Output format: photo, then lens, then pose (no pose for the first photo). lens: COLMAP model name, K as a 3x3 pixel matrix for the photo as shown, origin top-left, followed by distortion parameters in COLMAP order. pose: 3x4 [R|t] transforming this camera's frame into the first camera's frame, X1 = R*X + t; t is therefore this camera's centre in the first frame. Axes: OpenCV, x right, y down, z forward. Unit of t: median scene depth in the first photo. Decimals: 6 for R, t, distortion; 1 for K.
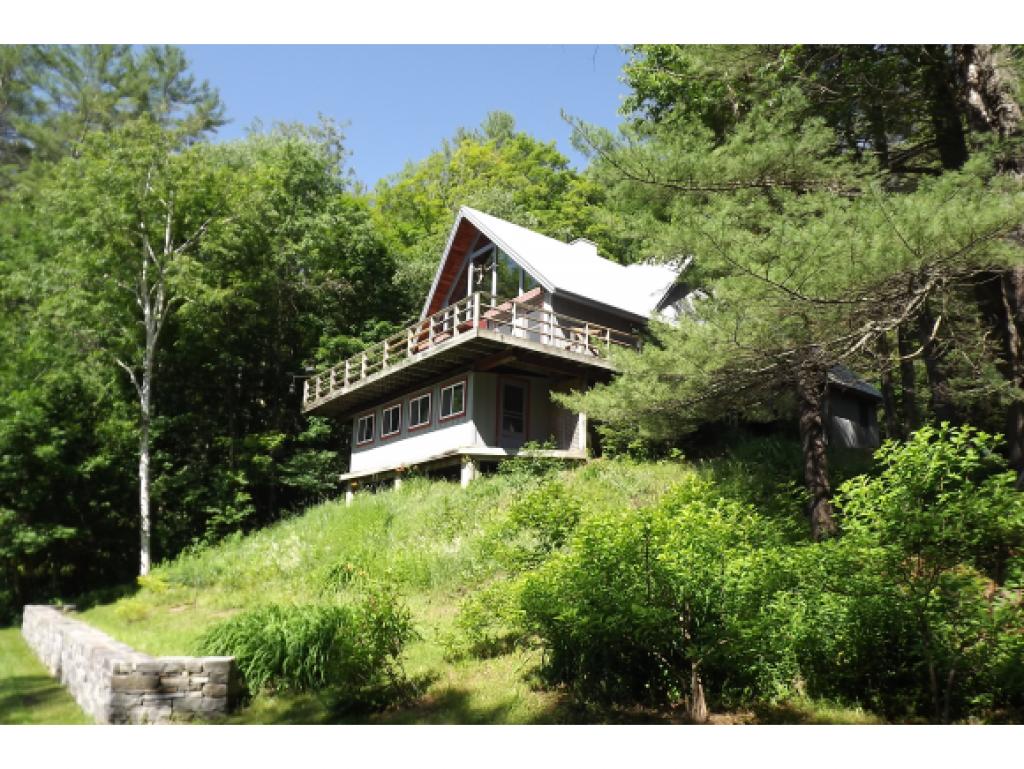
lens RADIAL K [[823.4, 0, 512.0], [0, 823.4, 384.5], [0, 0, 1]] dist [0.004920, 0.001671]
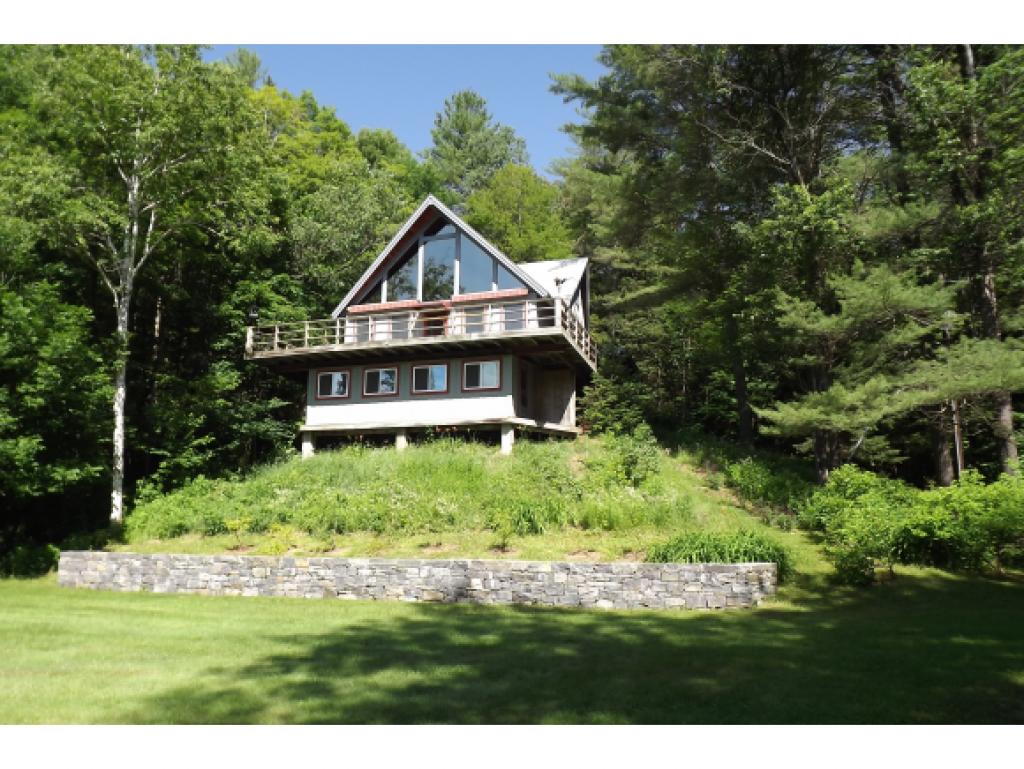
lens RADIAL K [[823.4, 0, 512.0], [0, 823.4, 384.5], [0, 0, 1]] dist [0.004920, 0.001671]
pose [[0.808241, 0.108620, 0.578747, -0.664560], [-0.136023, 0.990697, 0.004026, 0.020561], [-0.572926, -0.081977, 0.815497, 0.016160]]
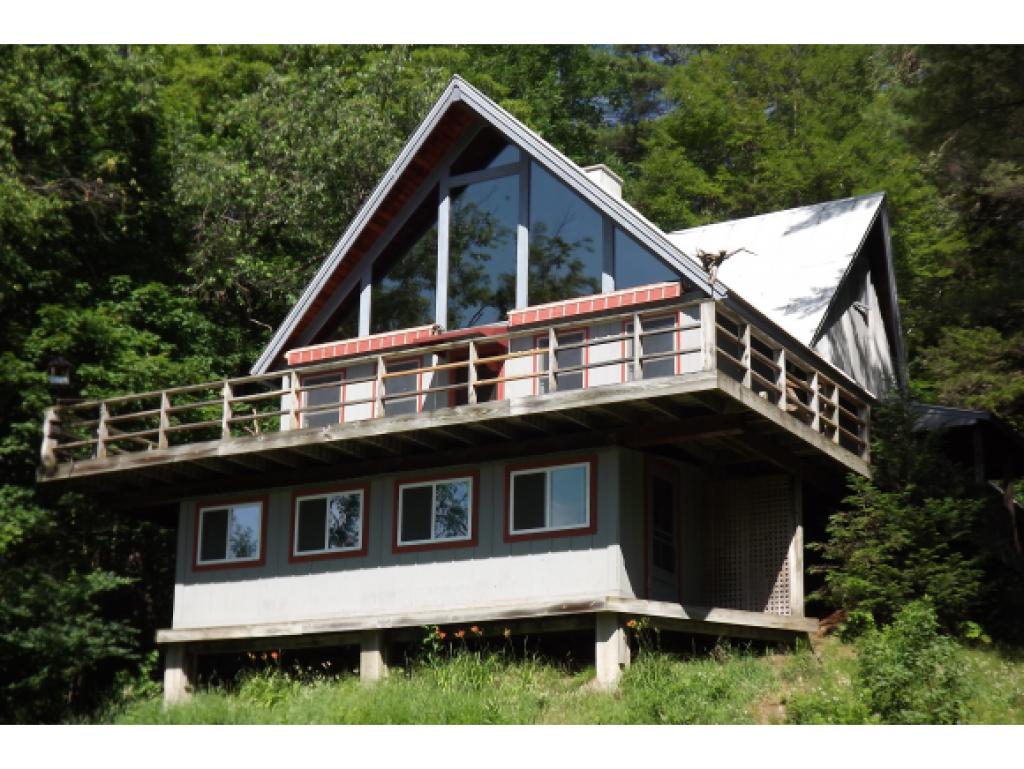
lens RADIAL K [[1887.2, 0, 512.0], [0, 1887.2, 384.5], [0, 0, 1]] dist [-0.037122, -0.249453]
pose [[0.912790, 0.098961, 0.396258, -0.503677], [-0.093242, 0.995072, -0.033723, -0.007451], [-0.397642, -0.006165, 0.917520, -0.013407]]
